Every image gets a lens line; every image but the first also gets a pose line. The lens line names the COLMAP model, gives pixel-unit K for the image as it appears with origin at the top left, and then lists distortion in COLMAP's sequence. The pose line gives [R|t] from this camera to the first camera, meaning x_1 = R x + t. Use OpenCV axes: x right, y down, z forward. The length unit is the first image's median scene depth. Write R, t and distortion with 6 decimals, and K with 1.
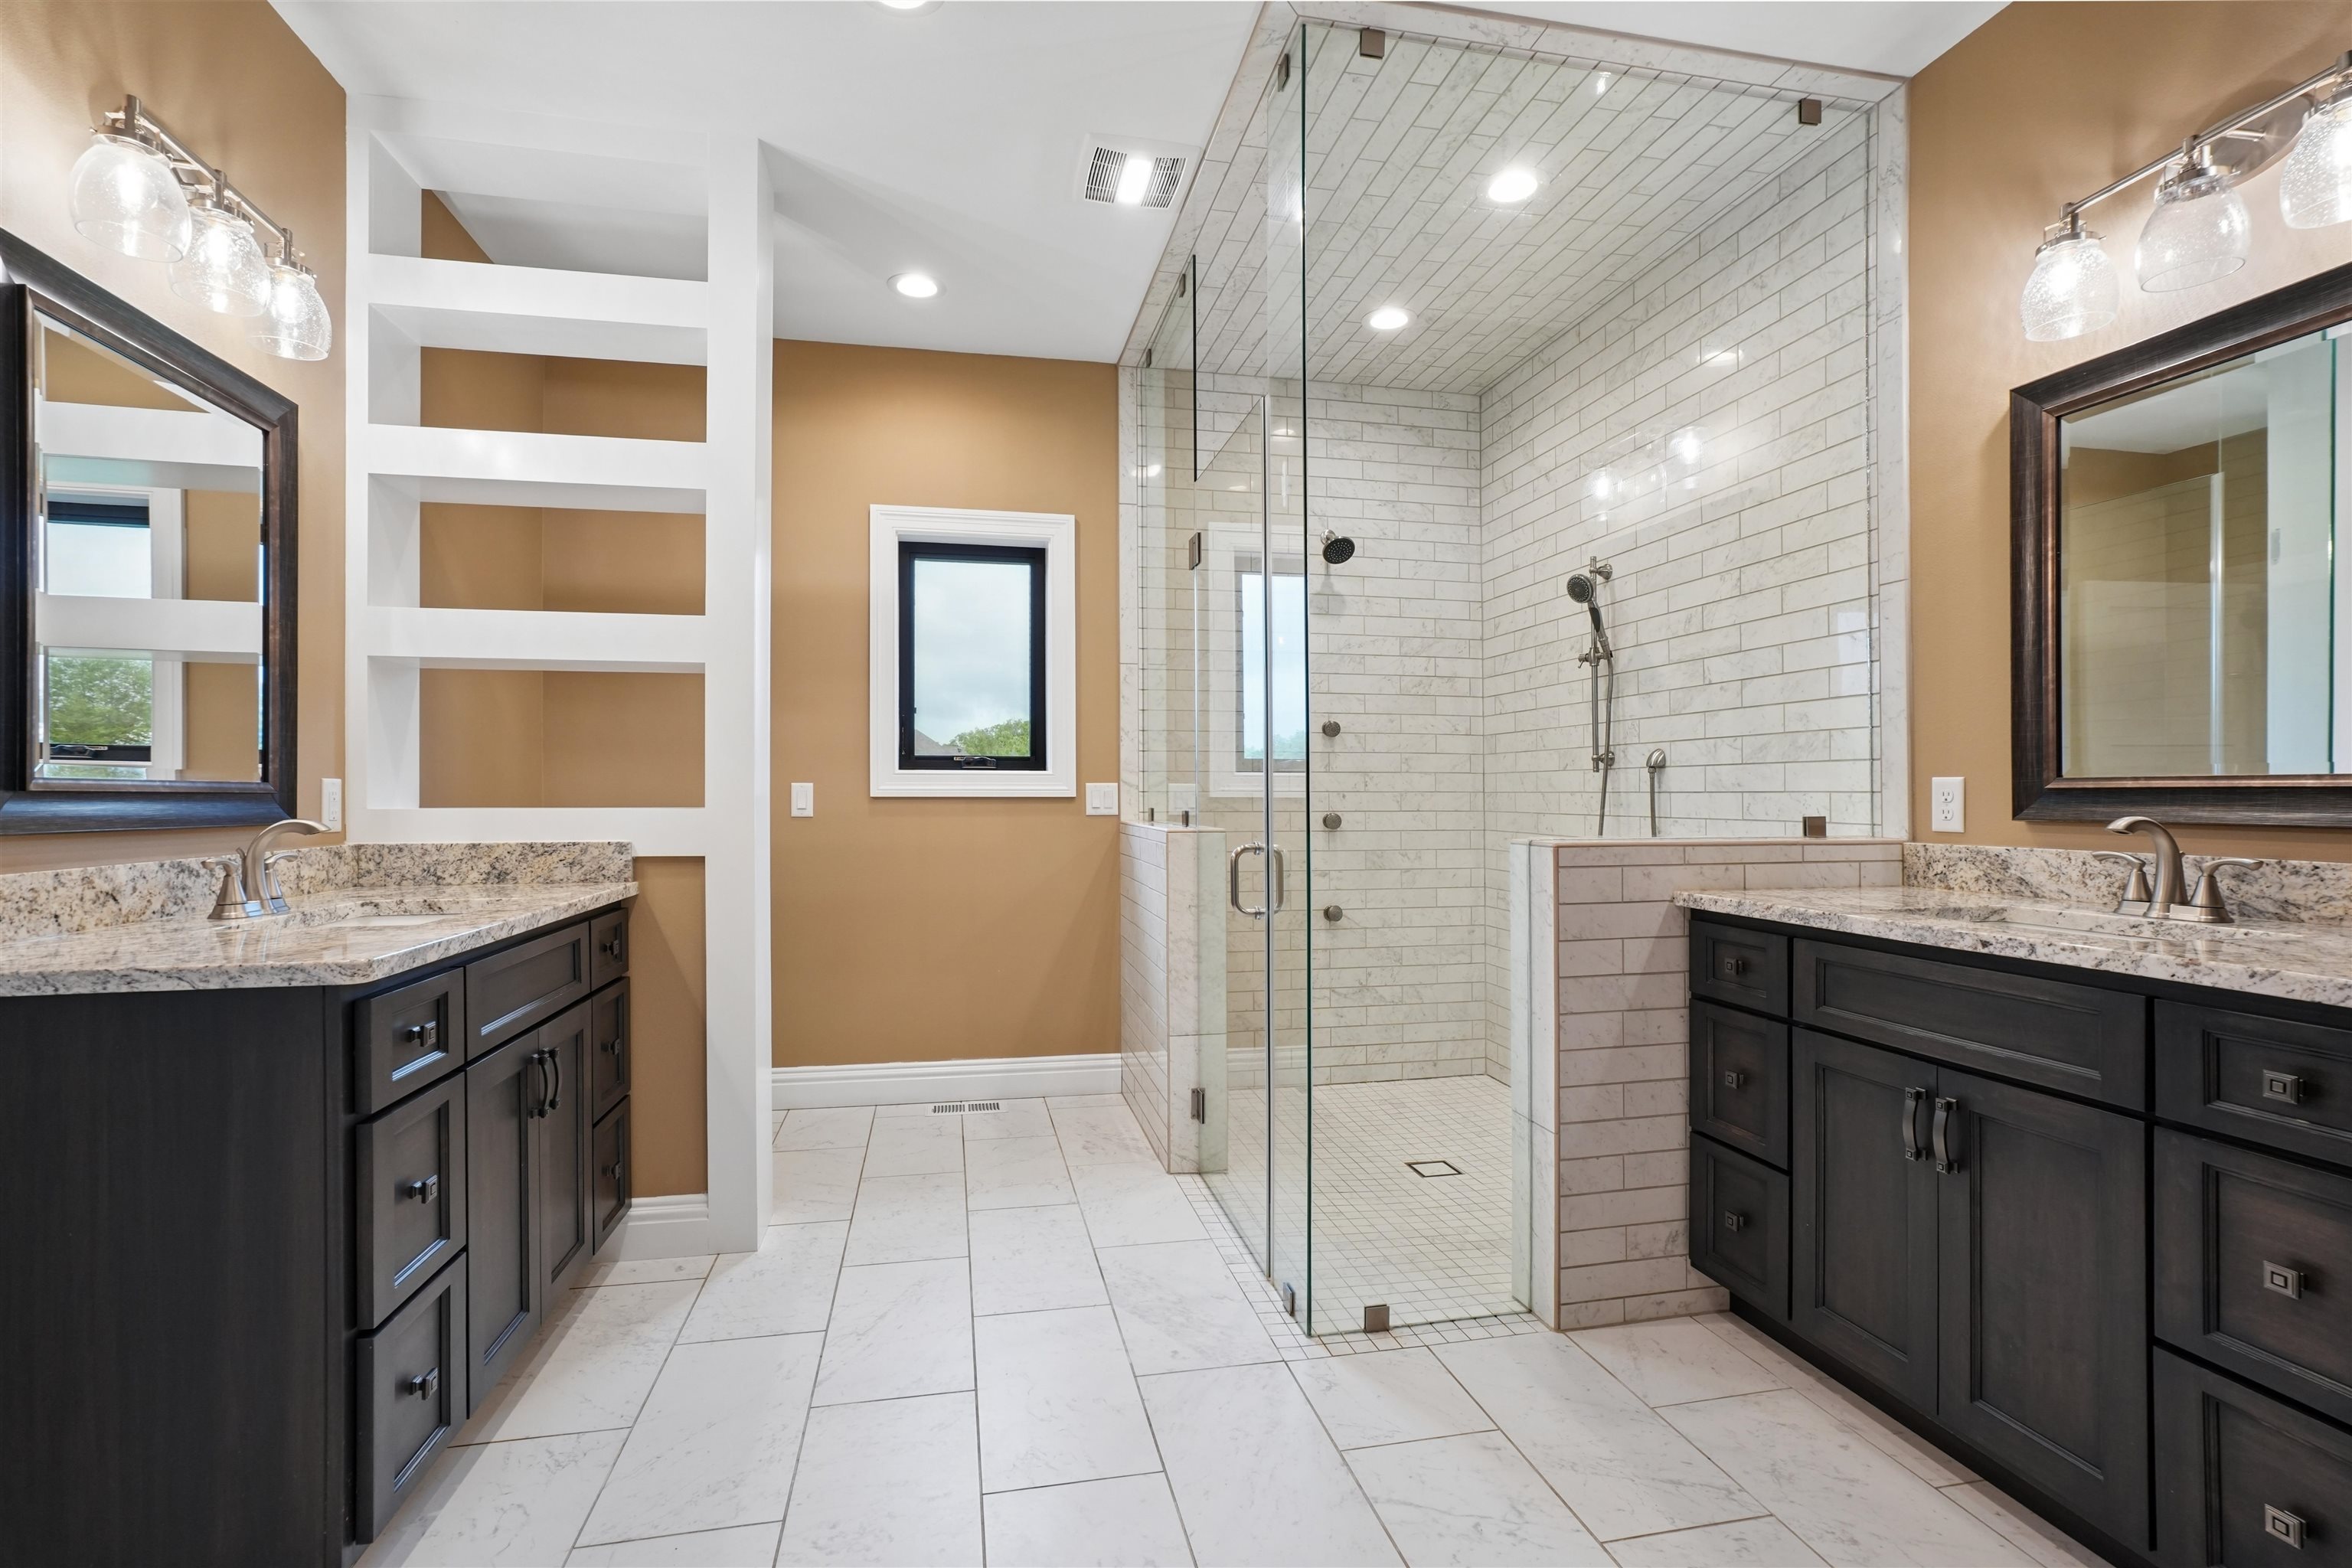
lens RADIAL K [[1075.7, 0, 1182.2], [0, 1075.7, 785.7], [0, 0, 1]] dist [-0.028827, 0.009439]
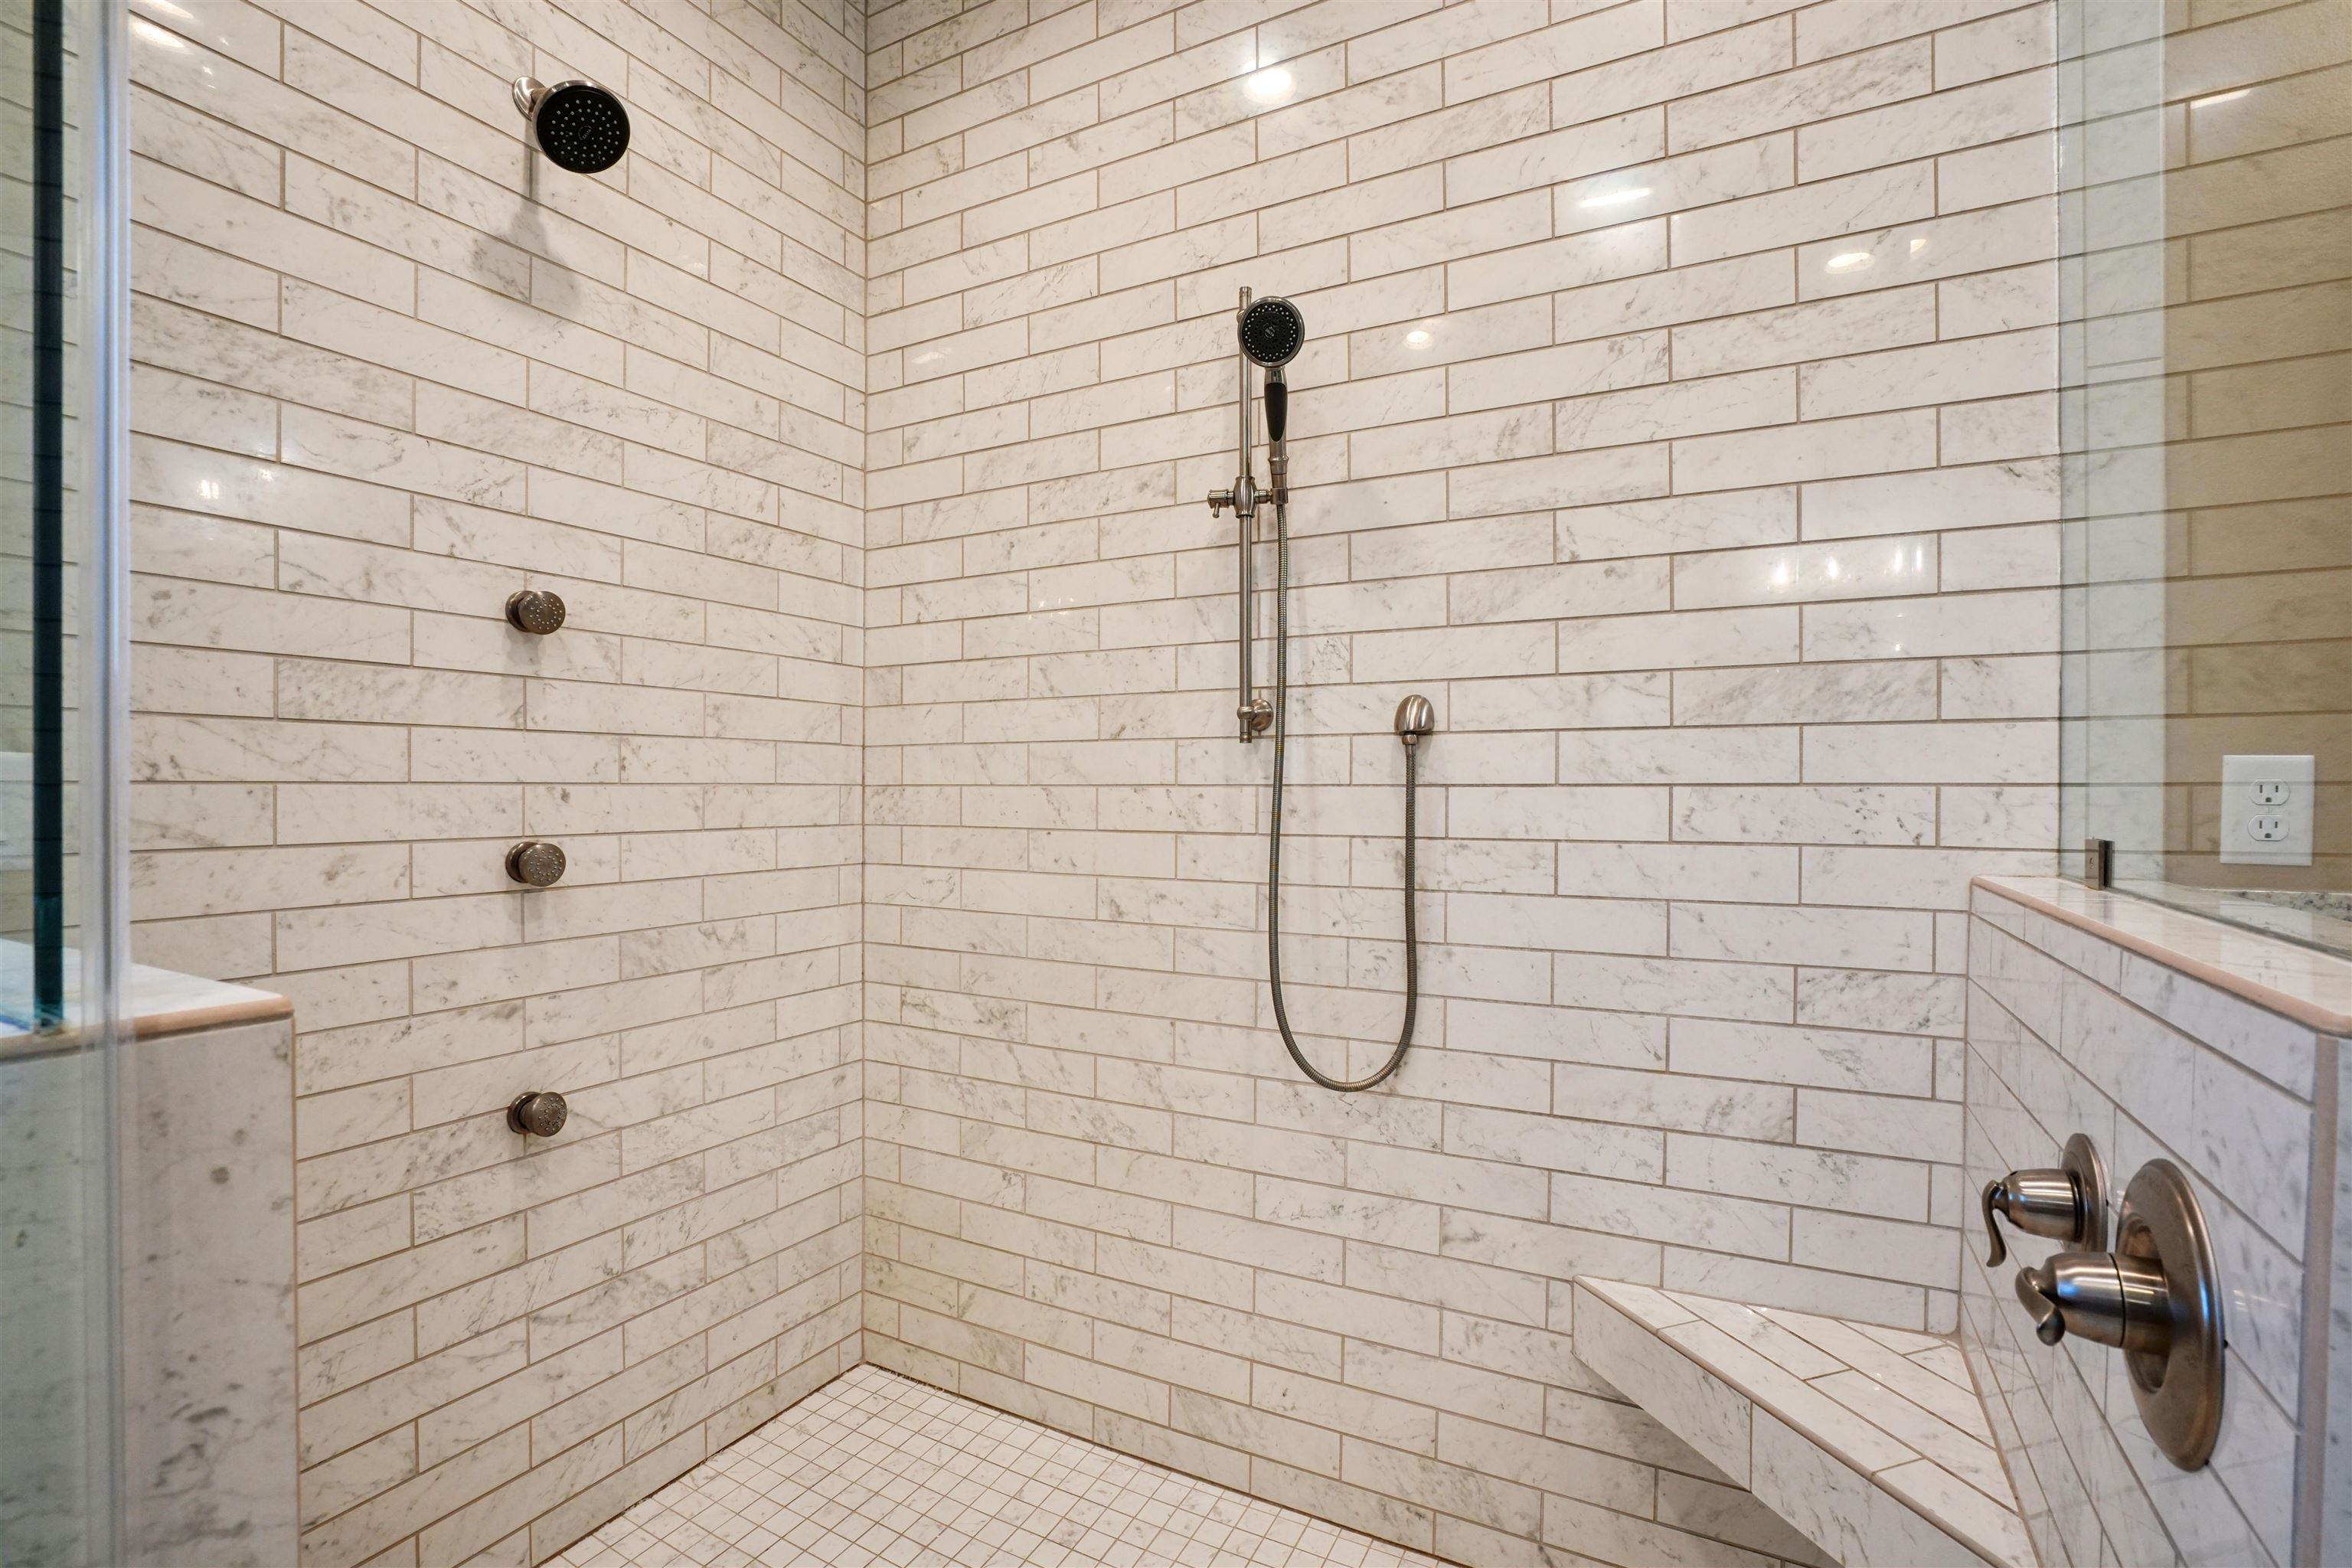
lens RADIAL K [[1075.7, 0, 1169.8], [0, 1075.7, 772.0], [0, 0, 1]] dist [-0.028827, 0.009439]
pose [[0.650393, 0.010406, 0.759527, 0.002921], [-0.004923, 0.999943, -0.009484, 0.004221], [-0.759582, 0.002429, 0.650407, 0.598812]]
